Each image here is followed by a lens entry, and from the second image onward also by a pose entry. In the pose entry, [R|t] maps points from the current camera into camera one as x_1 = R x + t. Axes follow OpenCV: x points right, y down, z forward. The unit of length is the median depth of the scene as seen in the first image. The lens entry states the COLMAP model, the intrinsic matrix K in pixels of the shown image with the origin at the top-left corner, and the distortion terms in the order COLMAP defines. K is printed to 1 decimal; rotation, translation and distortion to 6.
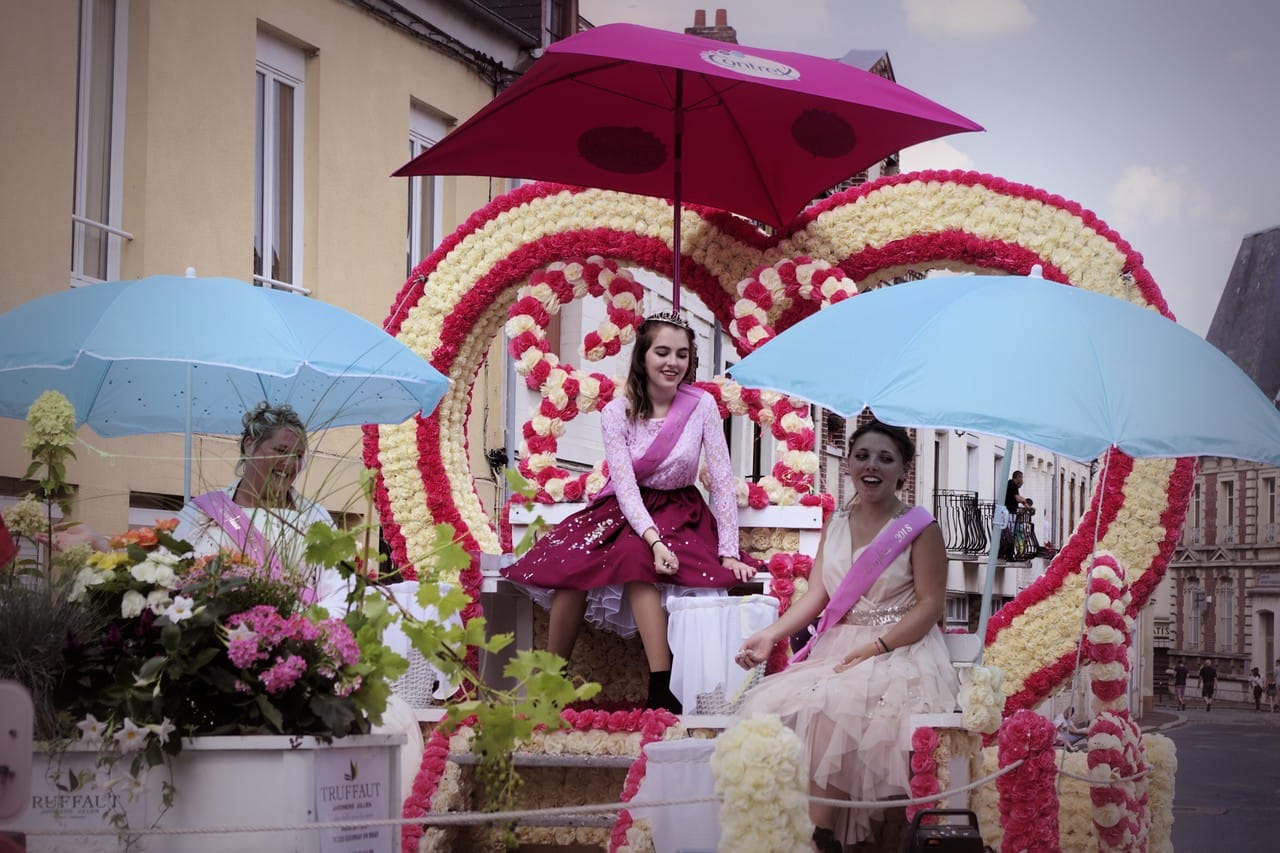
lens RADIAL K [[2740.3, 0, 640.0], [0, 2740.3, 426.5], [0, 0, 1]] dist [0.077234, 0.472700]
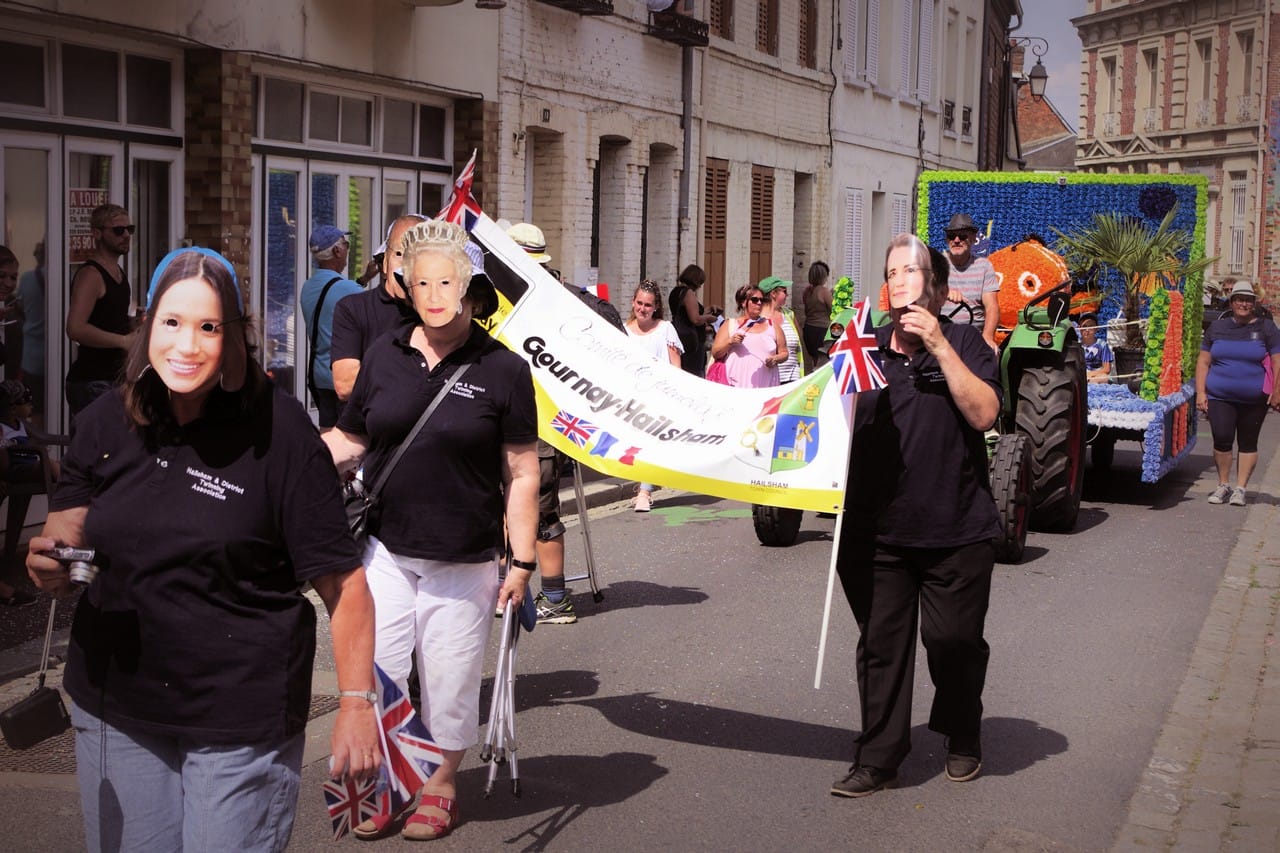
lens RADIAL K [[2345.9, 0, 640.0], [0, 2345.9, 426.5], [0, 0, 1]] dist [0.055974, 0.123058]
pose [[0.999877, -0.001605, -0.015623, 0.081945], [0.003809, 0.989851, 0.142057, 0.030497], [0.015236, -0.142099, 0.989735, 0.335662]]
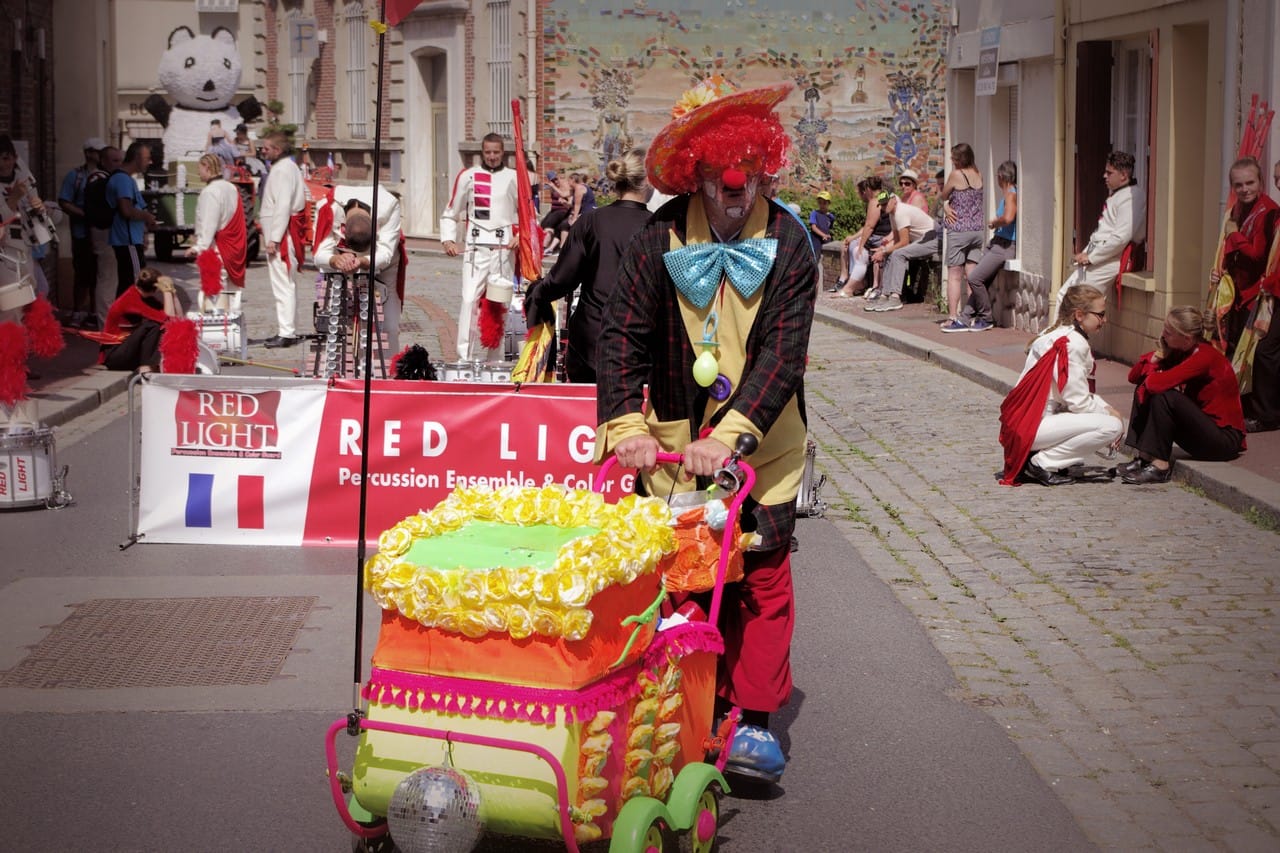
lens RADIAL K [[2447.3, 0, 640.0], [0, 2447.3, 426.5], [0, 0, 1]] dist [0.062940, 0.143620]
pose [[0.952681, -0.060099, 0.297973, 0.125616], [0.003241, 0.982213, 0.187743, 0.049806], [-0.303956, -0.177893, 0.935930, 0.555076]]
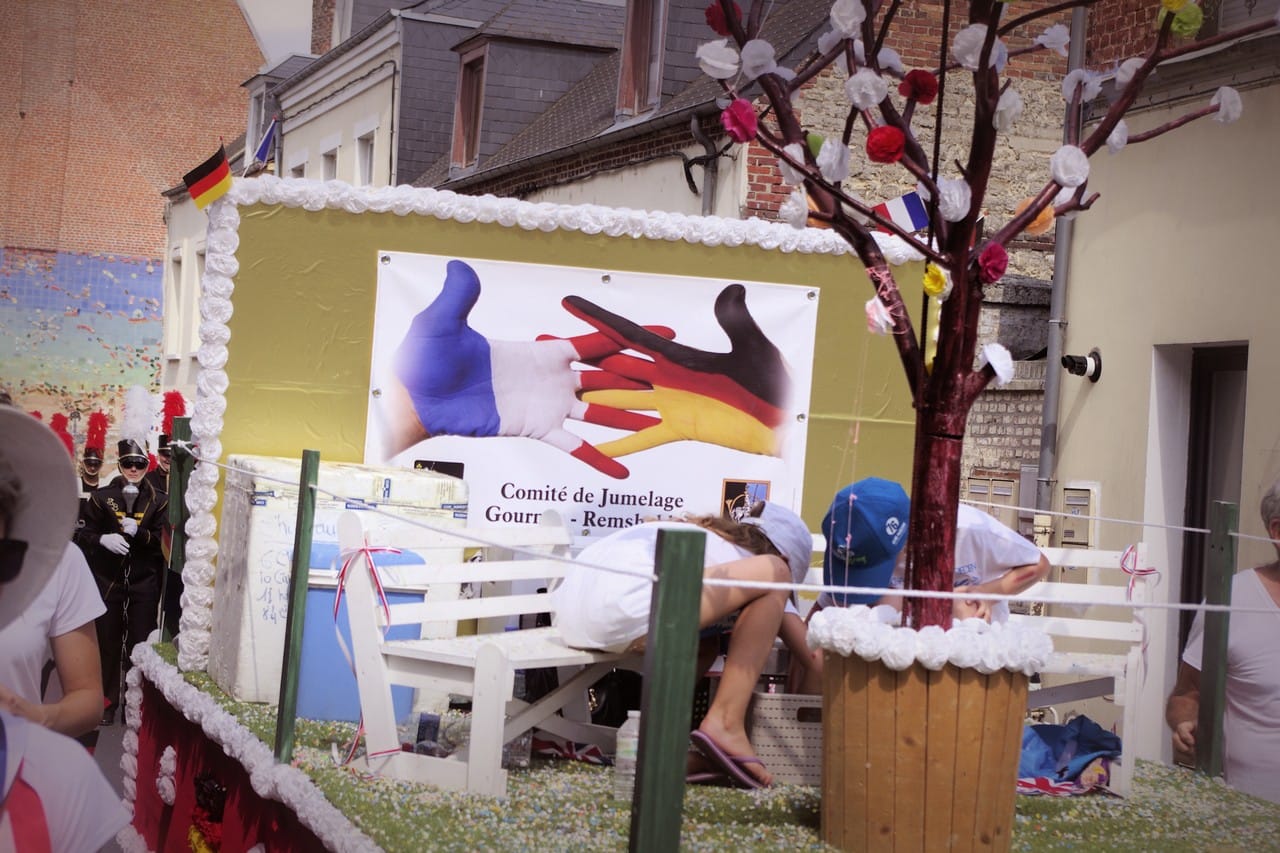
lens RADIAL K [[2654.0, 0, 640.0], [0, 2654.0, 426.5], [0, 0, 1]] dist [0.077646, 0.293083]
pose [[0.830904, 0.026149, 0.555801, 0.043536], [-0.068916, 0.996040, 0.056166, 0.031052], [-0.552132, -0.084972, 0.829416, 0.353903]]
